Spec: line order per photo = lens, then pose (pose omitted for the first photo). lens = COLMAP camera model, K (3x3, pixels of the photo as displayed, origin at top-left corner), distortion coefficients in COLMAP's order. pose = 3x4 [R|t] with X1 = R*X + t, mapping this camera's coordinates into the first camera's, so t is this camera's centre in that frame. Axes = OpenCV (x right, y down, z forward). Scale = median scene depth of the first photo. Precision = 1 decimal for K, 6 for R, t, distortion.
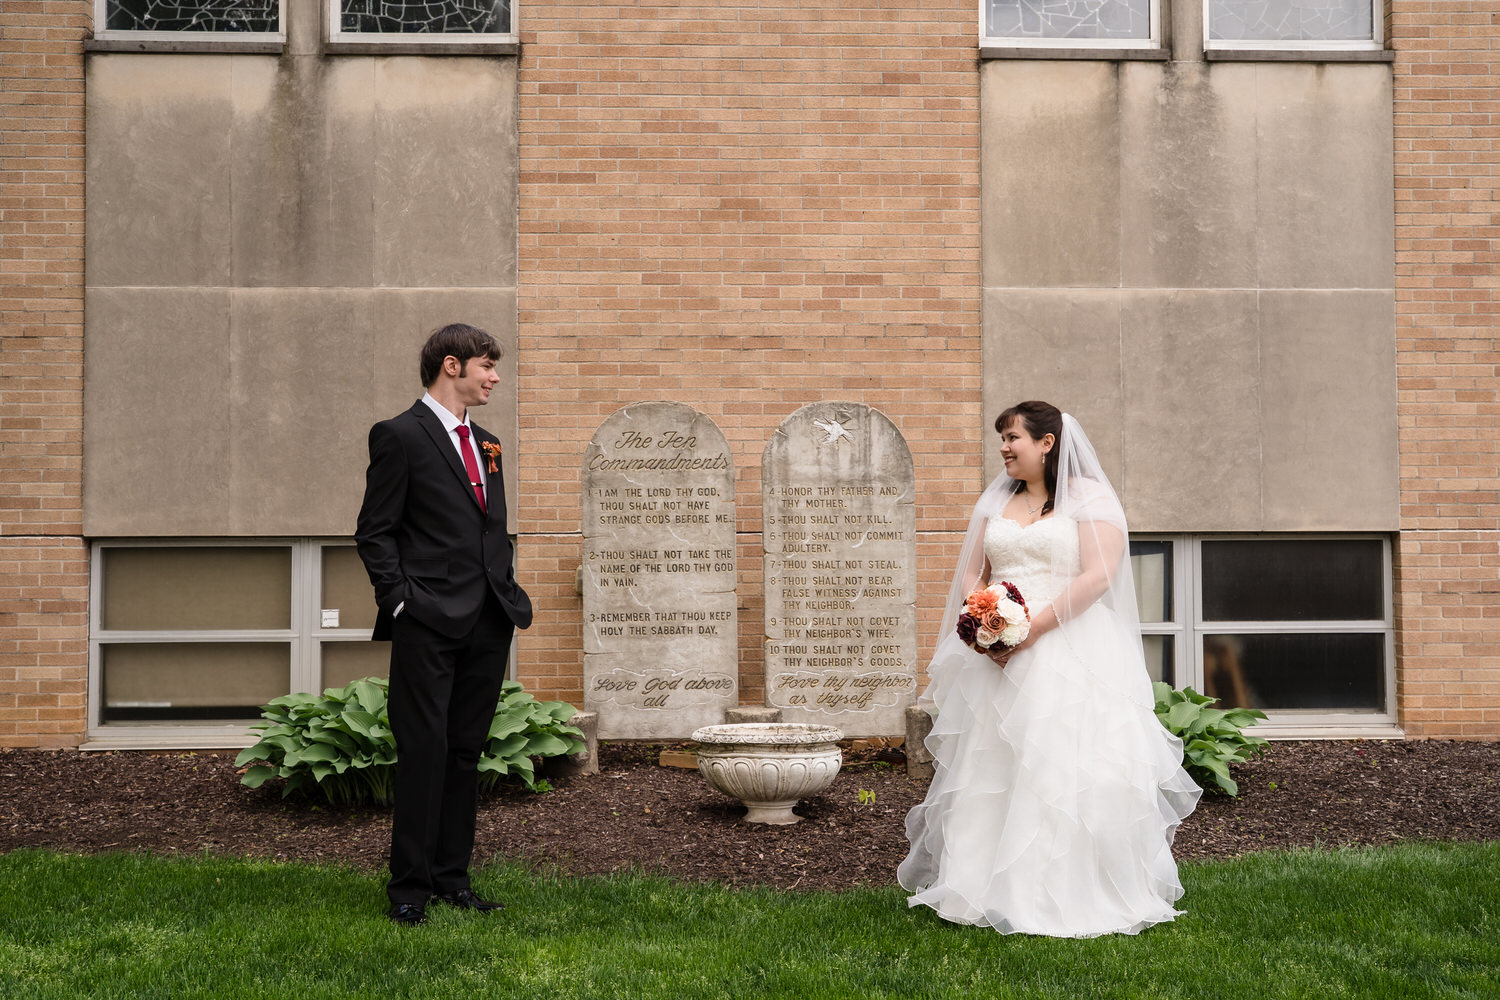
lens RADIAL K [[1498.4, 0, 750.0], [0, 1498.4, 500.0], [0, 0, 1]] dist [-0.007237, 0.106433]
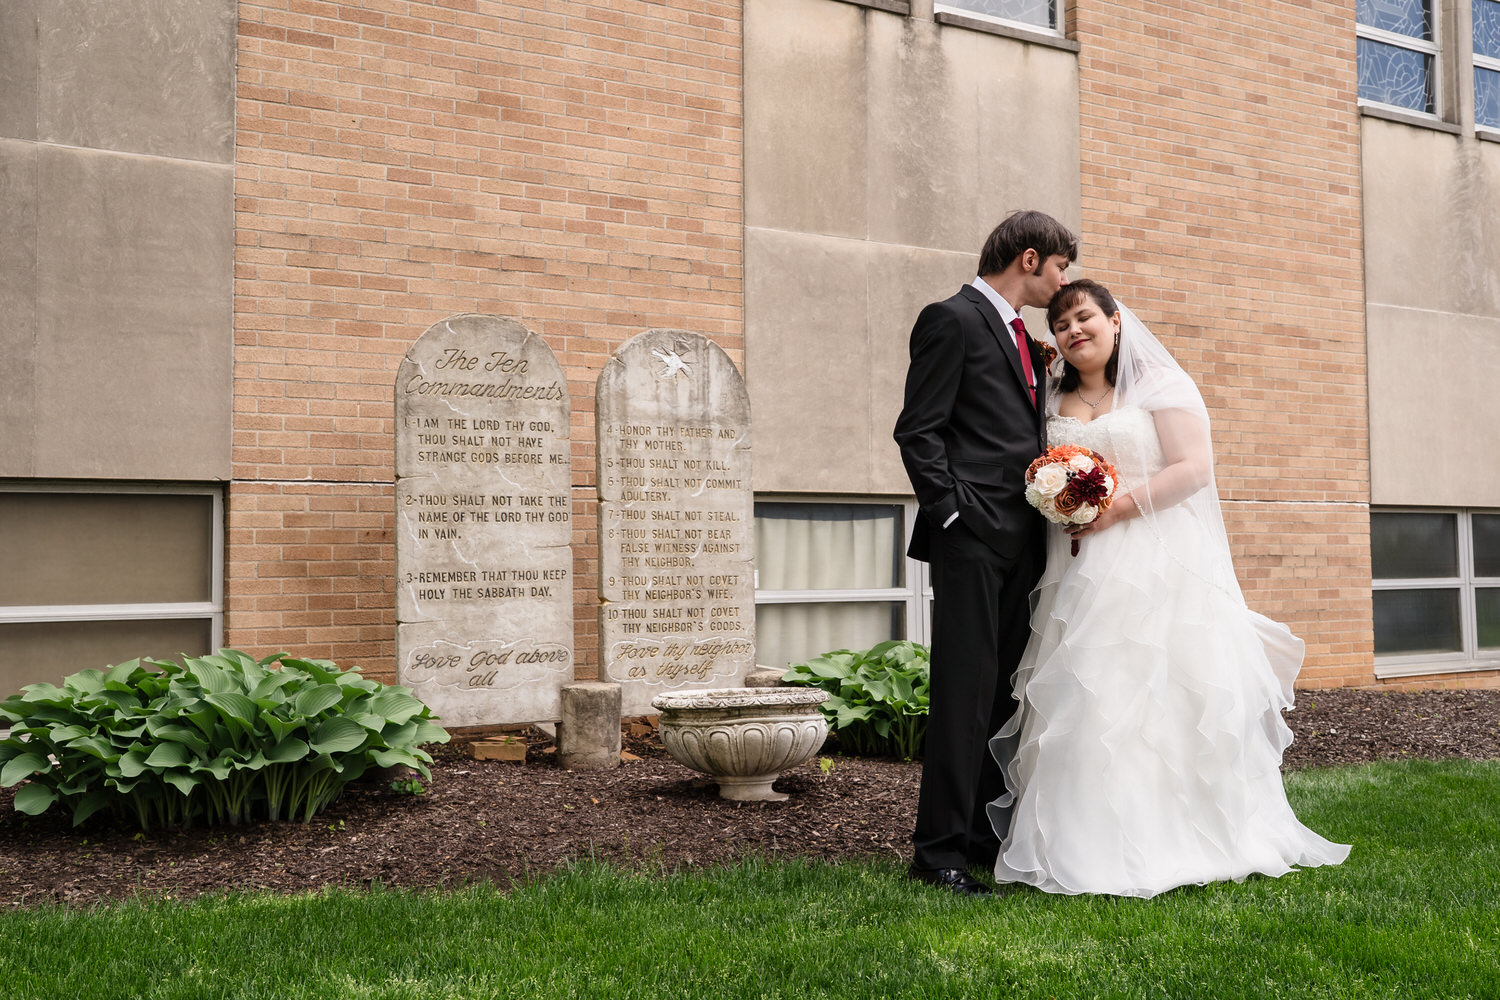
lens RADIAL K [[1558.7, 0, 749.6], [0, 1558.7, 477.9], [0, 0, 1]] dist [-0.015815, 0.119717]
pose [[0.884288, 0.021836, 0.466432, -0.291192], [-0.009848, 0.999556, -0.028124, 0.041008], [-0.466839, 0.020276, 0.884110, 0.155932]]
